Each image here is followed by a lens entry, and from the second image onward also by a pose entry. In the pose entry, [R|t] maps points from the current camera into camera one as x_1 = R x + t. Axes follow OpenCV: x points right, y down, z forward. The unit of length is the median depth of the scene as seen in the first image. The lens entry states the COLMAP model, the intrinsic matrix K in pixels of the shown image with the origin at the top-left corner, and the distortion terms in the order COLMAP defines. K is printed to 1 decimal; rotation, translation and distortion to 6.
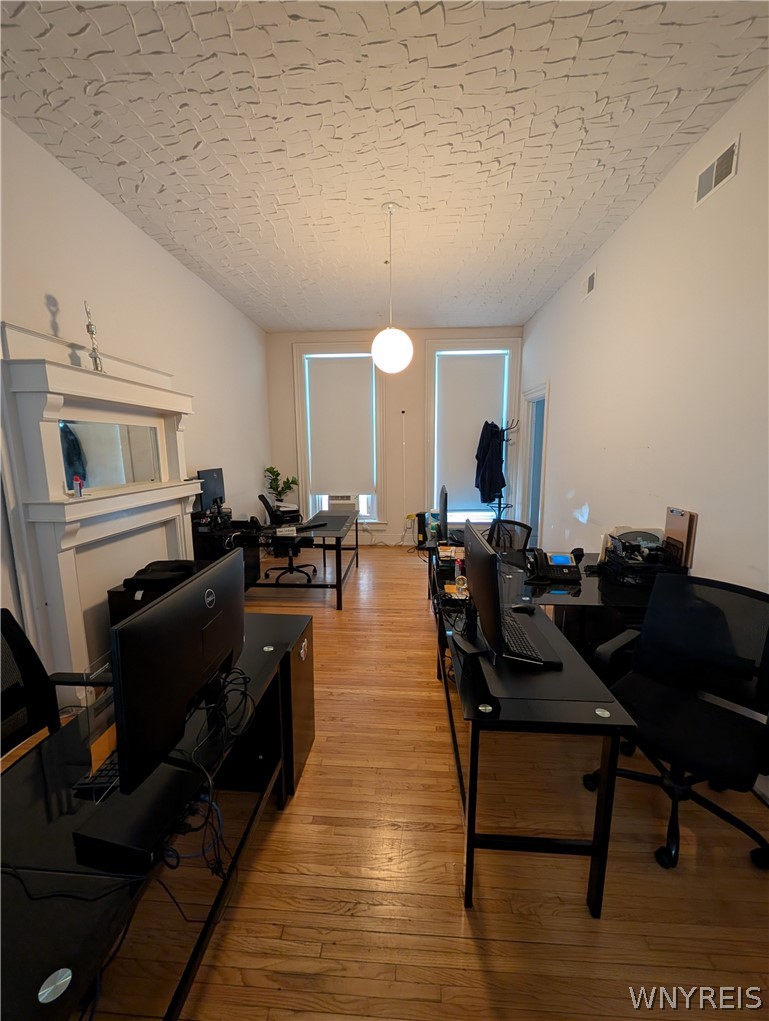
lens RADIAL K [[393.3, 0, 383.7], [0, 393.3, 508.0], [0, 0, 1]] dist [-0.000263, 0.000175]
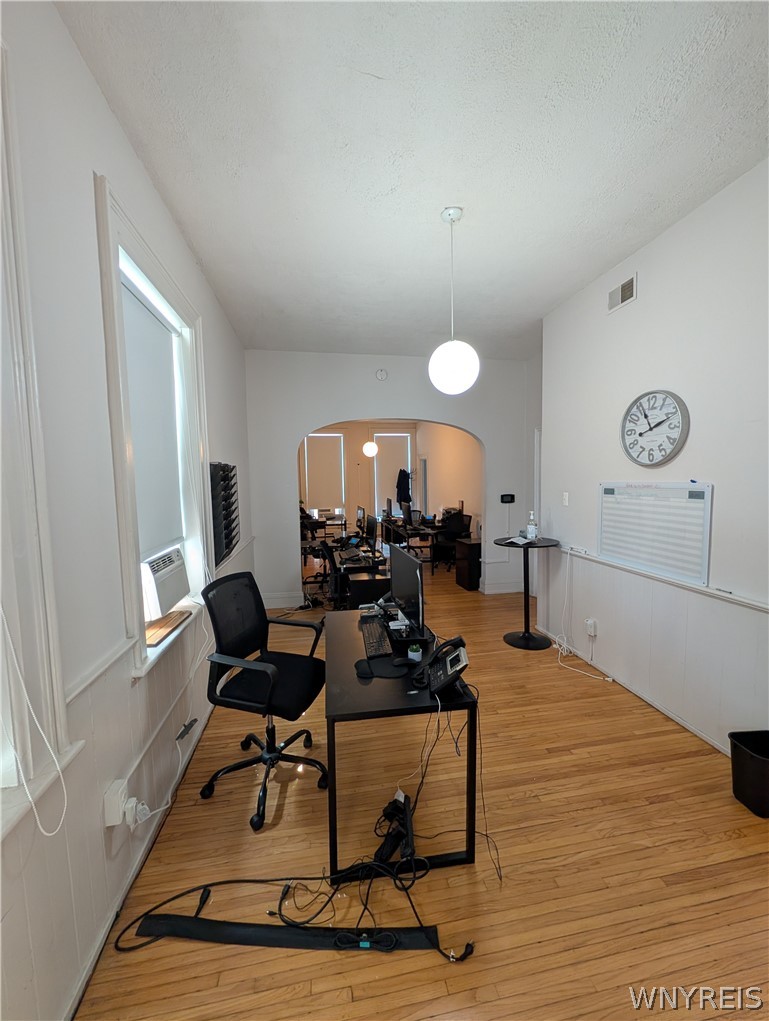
lens RADIAL K [[393.3, 0, 386.3], [0, 393.3, 510.2], [0, 0, 1]] dist [-0.000263, 0.000175]
pose [[0.972684, -0.028278, 0.230405, -0.718880], [0.046306, 0.996241, -0.073215, 0.338950], [-0.227469, 0.081884, 0.970337, -2.353657]]
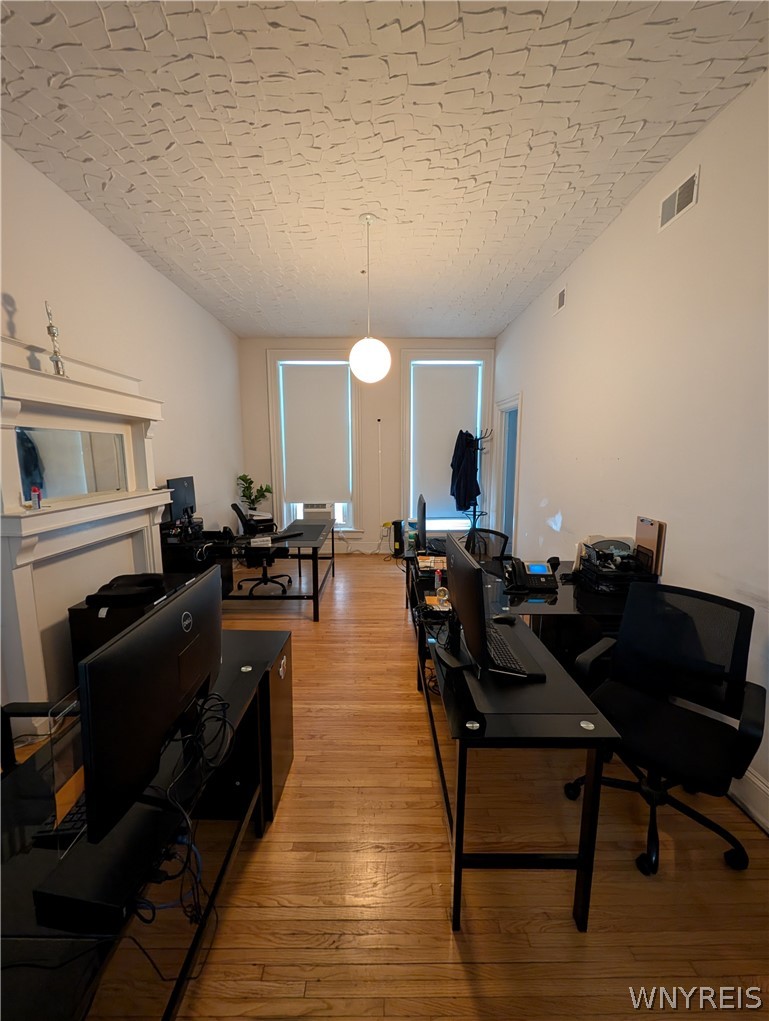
lens RADIAL K [[393.3, 0, 383.8], [0, 393.3, 507.5], [0, 0, 1]] dist [-0.000263, 0.000175]
pose [[0.997680, -0.003715, 0.067979, -0.018884], [0.004816, 0.999860, -0.016032, -0.014837], [-0.067909, 0.016322, 0.997558, 0.012870]]
